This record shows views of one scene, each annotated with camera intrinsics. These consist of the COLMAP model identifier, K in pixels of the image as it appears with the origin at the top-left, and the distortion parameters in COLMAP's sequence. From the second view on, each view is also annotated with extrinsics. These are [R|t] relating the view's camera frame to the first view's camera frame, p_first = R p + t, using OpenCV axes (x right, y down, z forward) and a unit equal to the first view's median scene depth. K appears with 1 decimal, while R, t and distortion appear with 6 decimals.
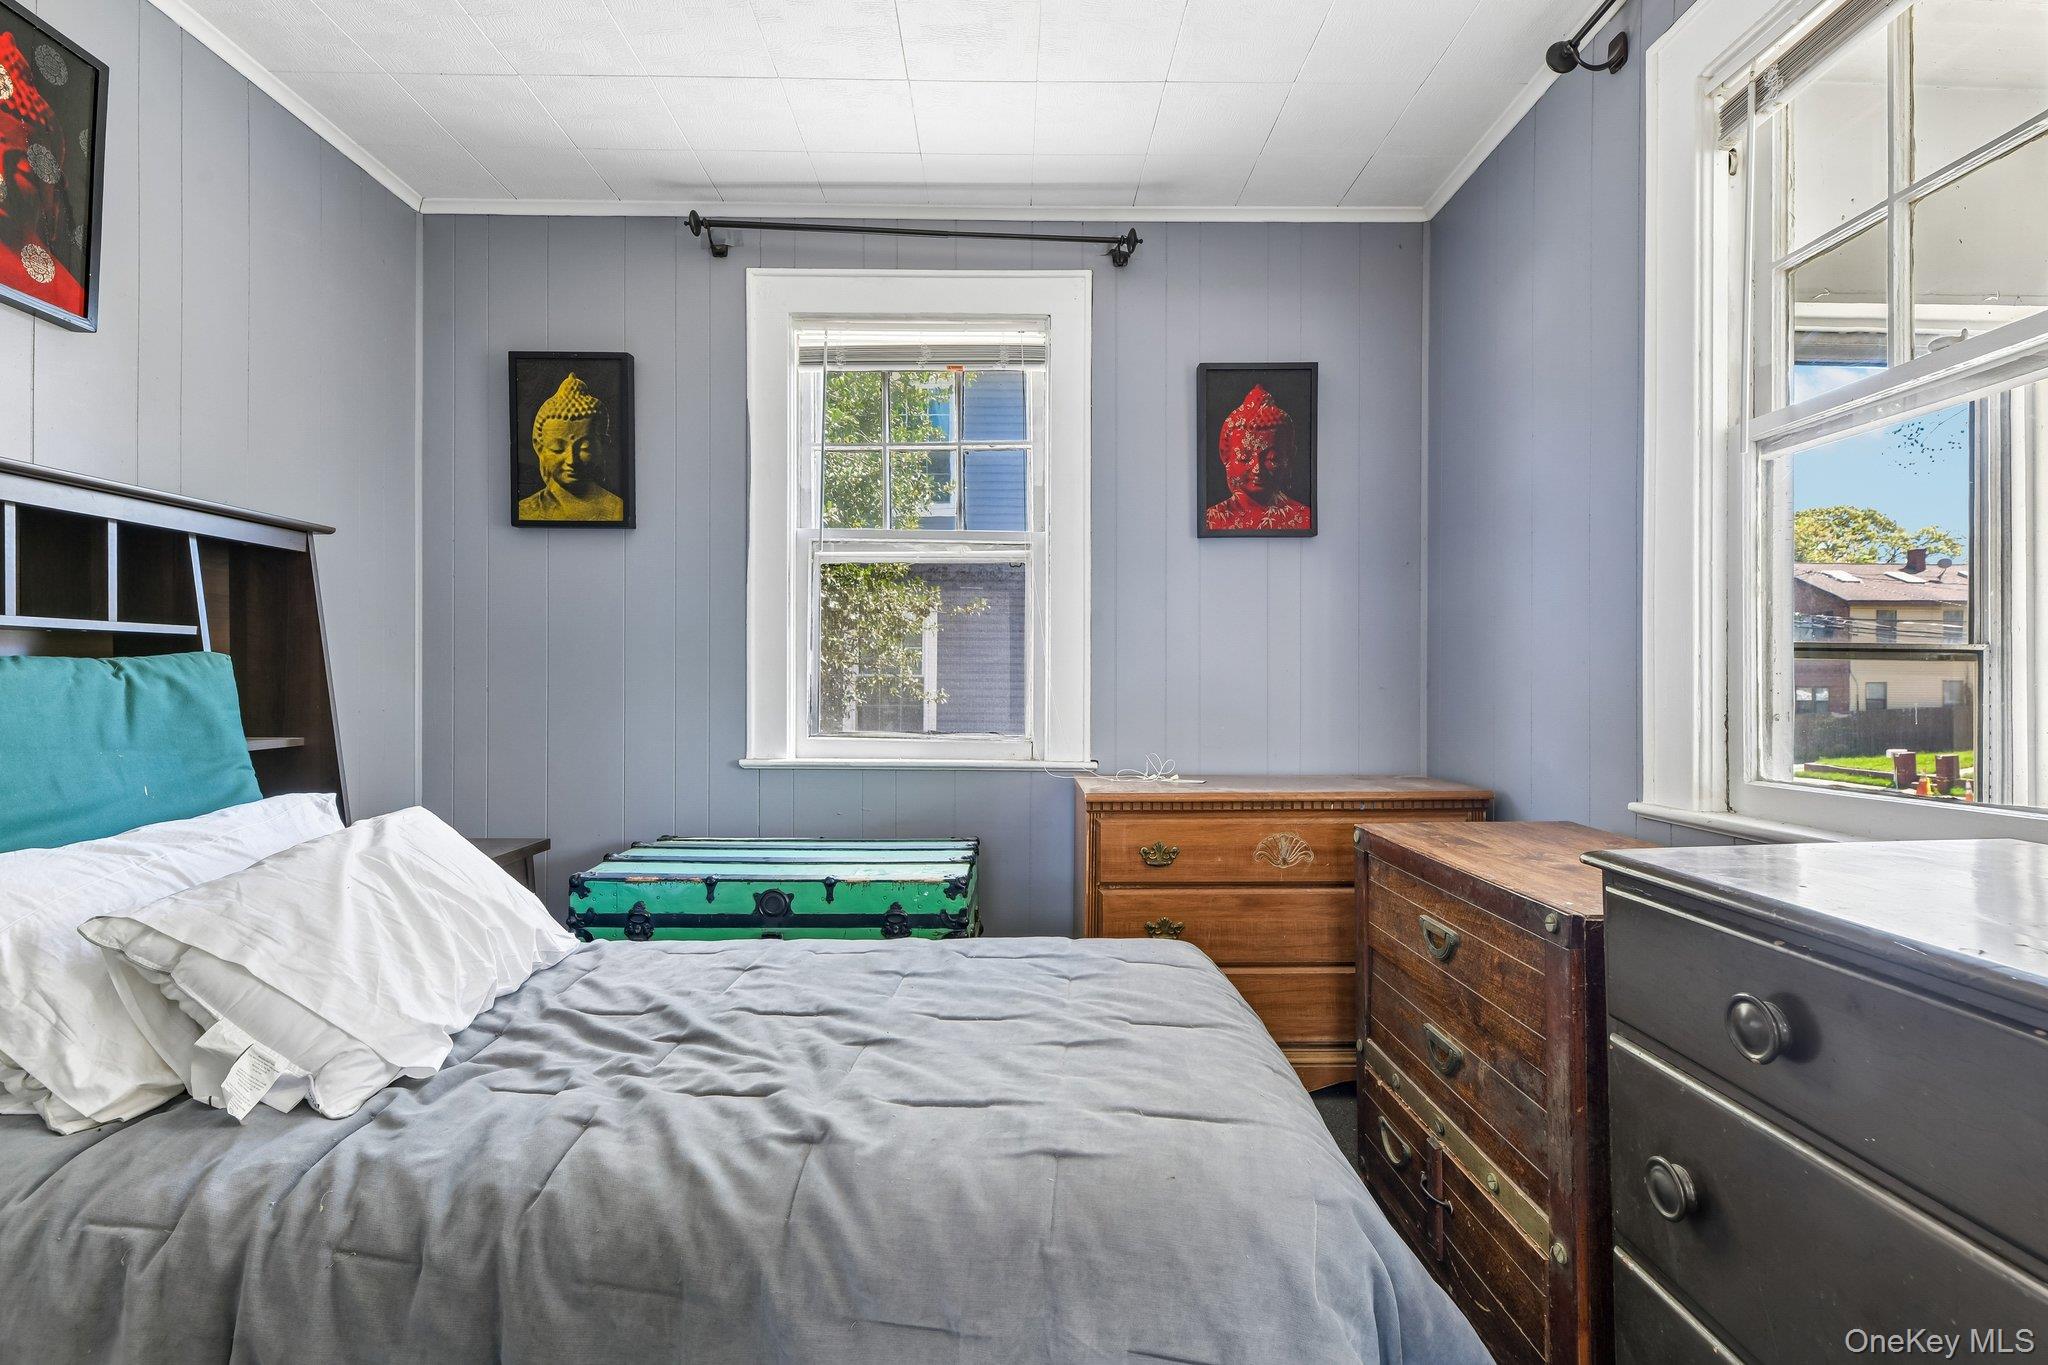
lens RADIAL K [[970.2, 0, 1022.4], [0, 970.2, 681.9], [0, 0, 1]] dist [0.001634, -0.002444]
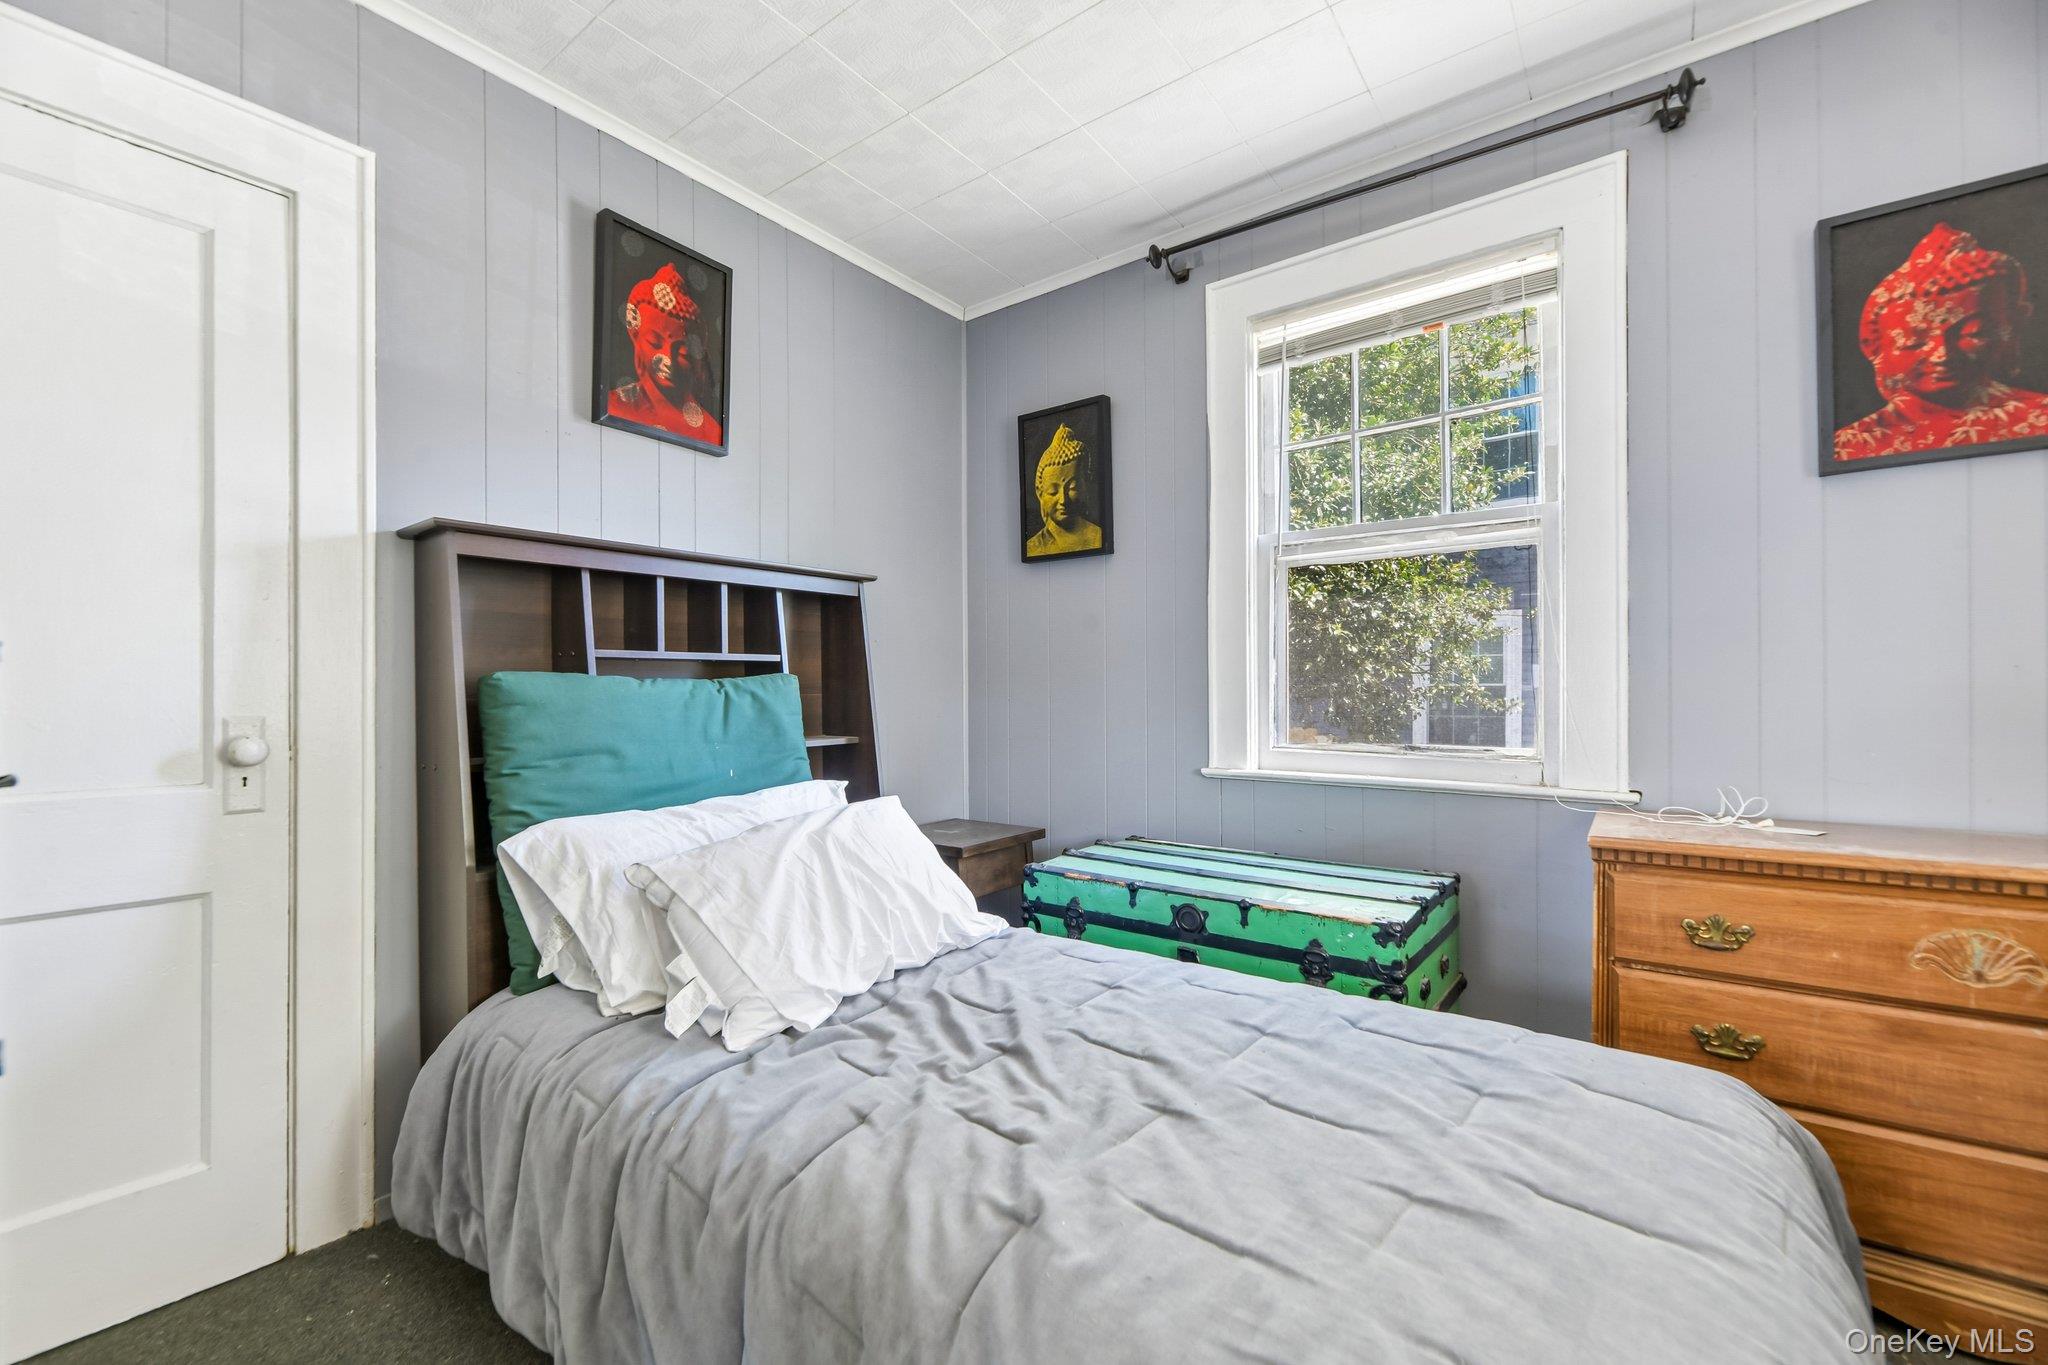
lens RADIAL K [[847.9, 0, 1014.7], [0, 847.9, 695.7], [0, 0, 1]] dist [0.002859, -0.004313]
pose [[0.782088, -0.006656, -0.623133, 0.127507], [0.008301, 0.999966, -0.000263, 0.002779], [0.623113, -0.004967, 0.782116, 0.206504]]
